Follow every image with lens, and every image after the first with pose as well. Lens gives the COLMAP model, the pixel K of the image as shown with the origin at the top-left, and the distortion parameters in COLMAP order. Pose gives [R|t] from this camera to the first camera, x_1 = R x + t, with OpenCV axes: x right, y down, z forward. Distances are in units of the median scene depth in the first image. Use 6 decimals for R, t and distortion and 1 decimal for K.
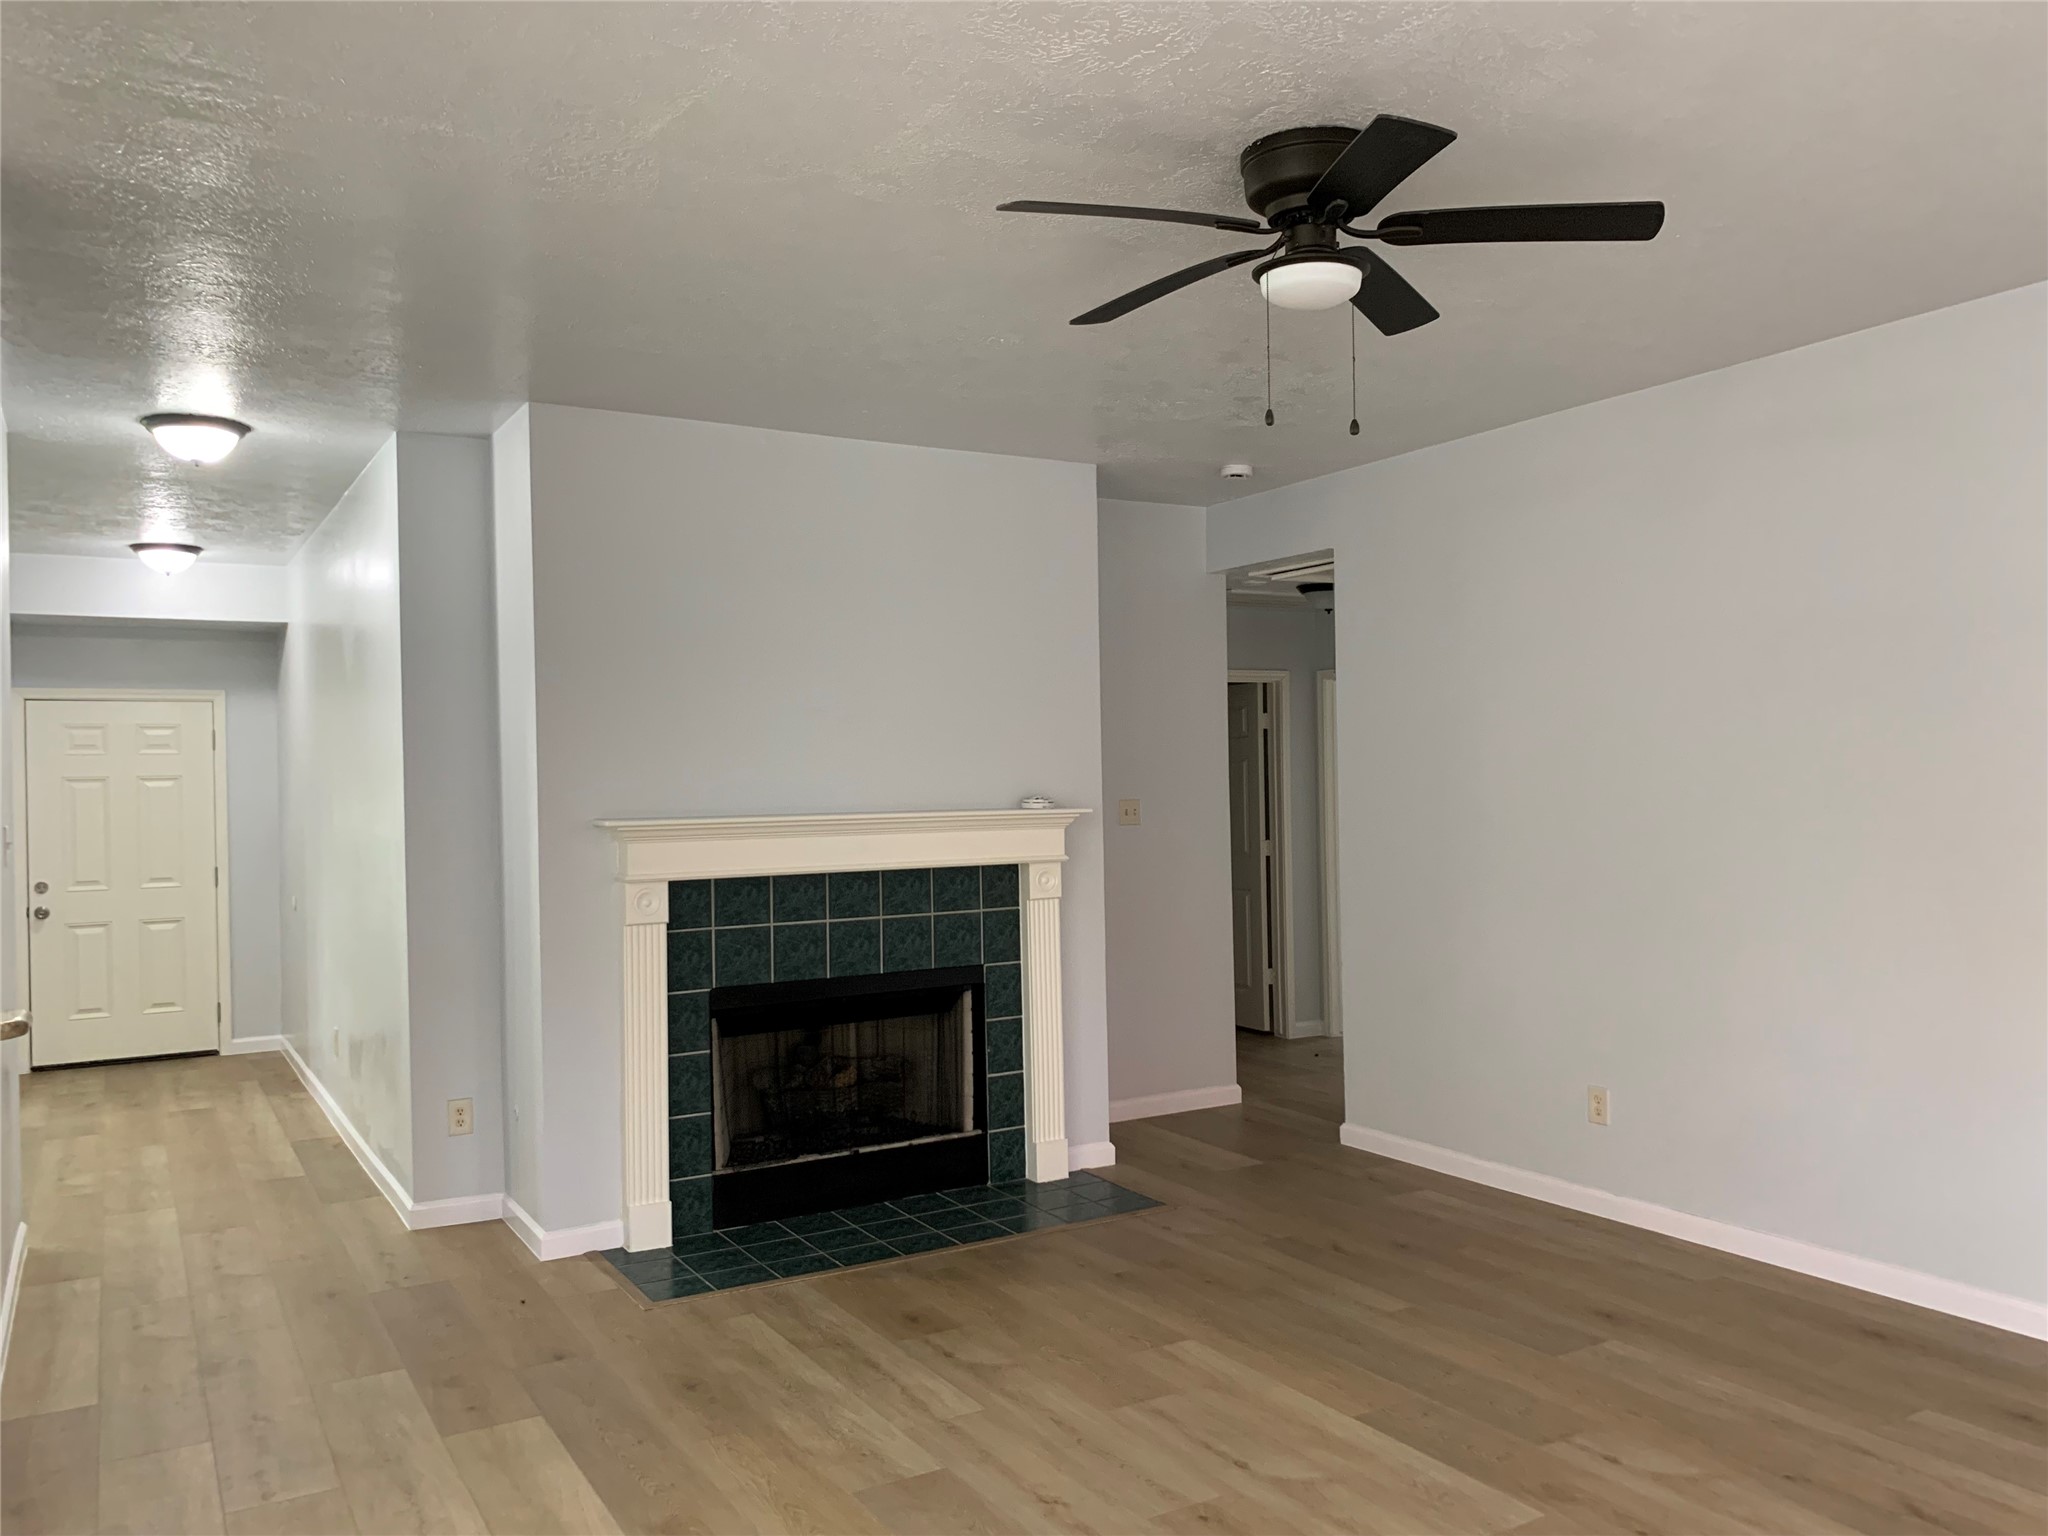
lens RADIAL K [[1570.7, 0, 1030.7], [0, 1570.7, 784.4], [0, 0, 1]] dist [0.013218, -0.026678]
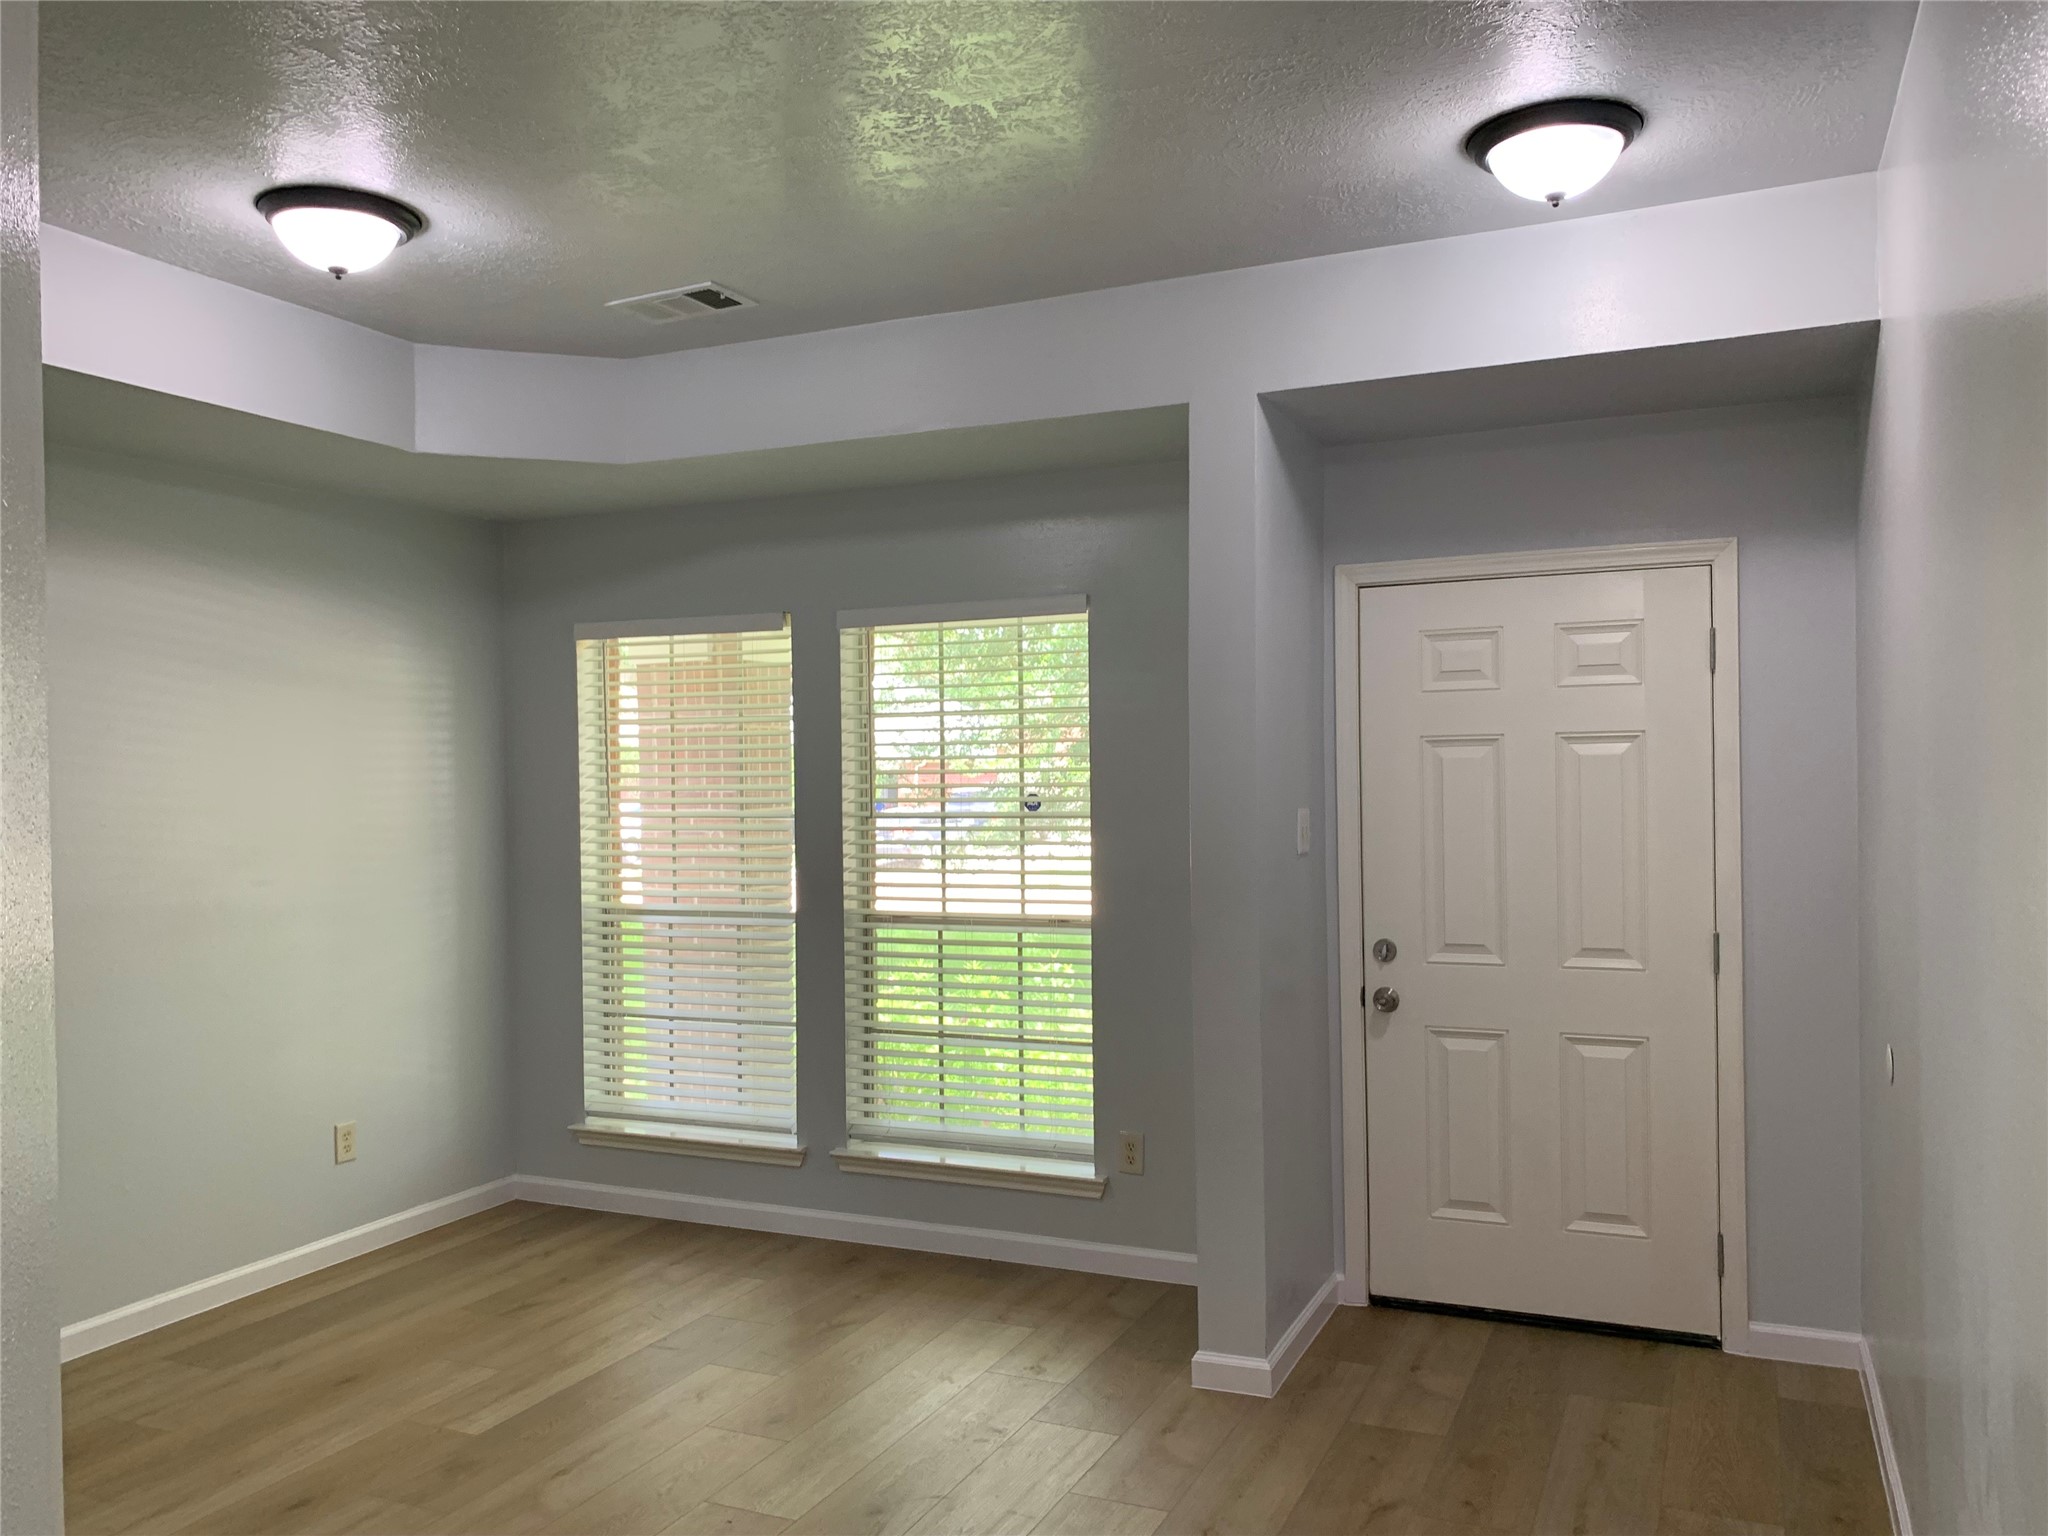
lens RADIAL K [[1570.7, 0, 1039.1], [0, 1570.7, 758.9], [0, 0, 1]] dist [0.013218, -0.026678]
pose [[0.591417, 0.006568, -0.806339, -0.278245], [-0.000462, 0.999969, 0.007807, -0.000935], [0.806366, -0.004245, 0.591402, 0.595799]]
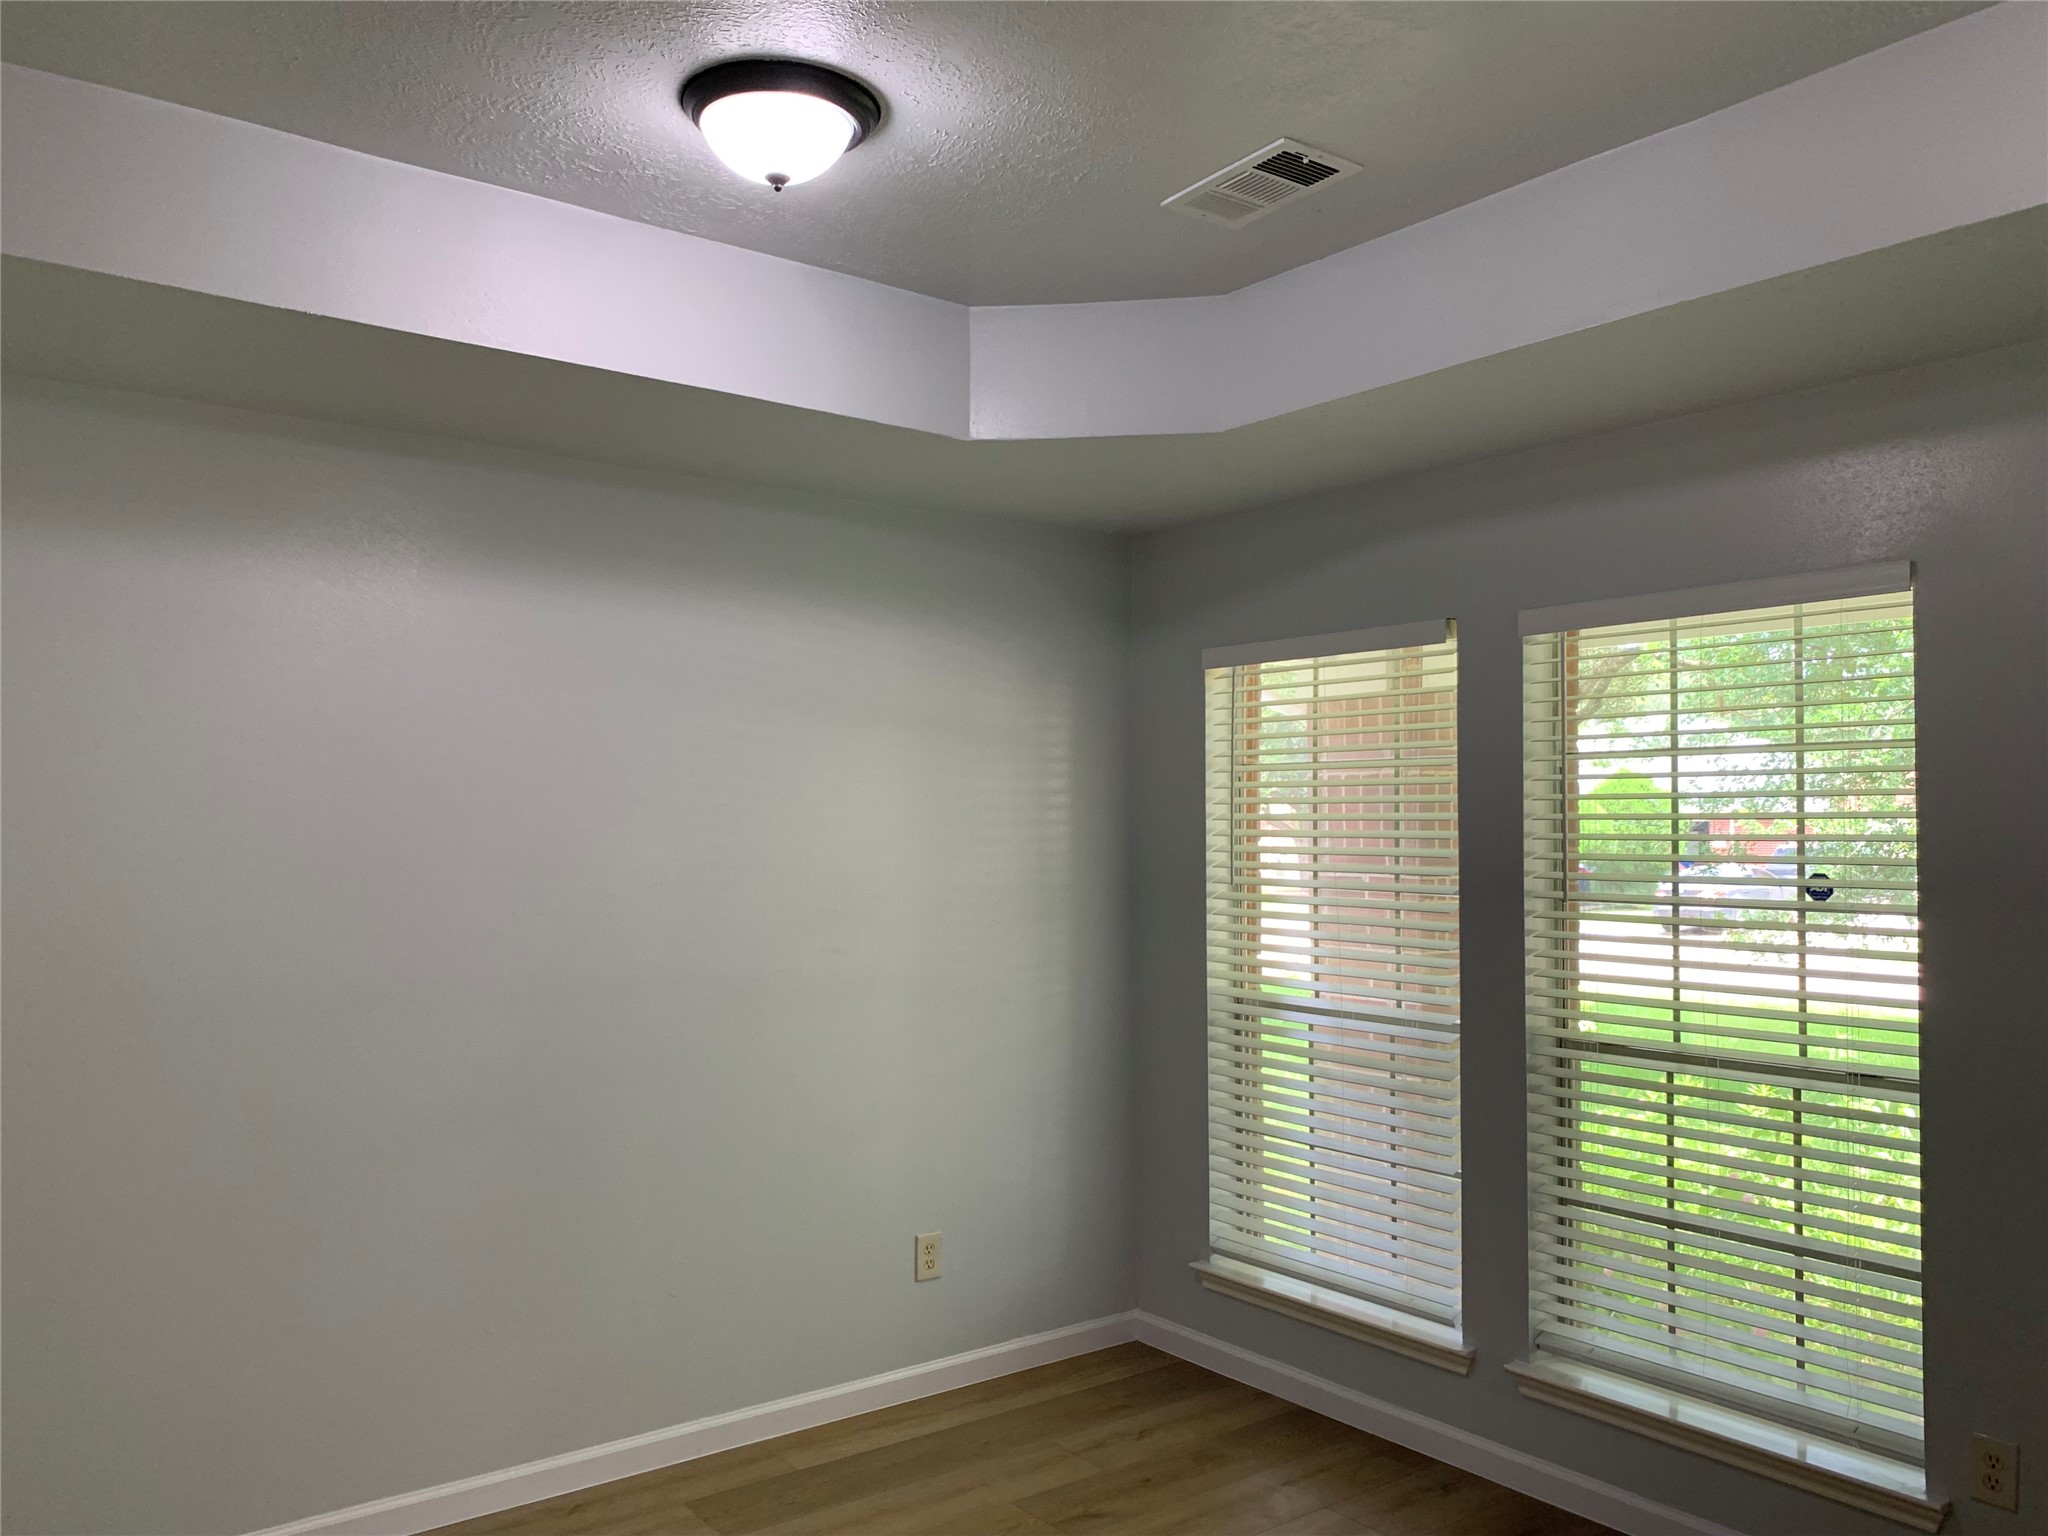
lens RADIAL K [[1570.7, 0, 1037.8], [0, 1570.7, 769.6], [0, 0, 1]] dist [0.013218, -0.026678]
pose [[0.137453, -0.013184, -0.990421, -0.398927], [-0.004566, 0.999892, -0.013944, -0.002617], [0.990498, 0.006439, 0.137378, 0.699809]]
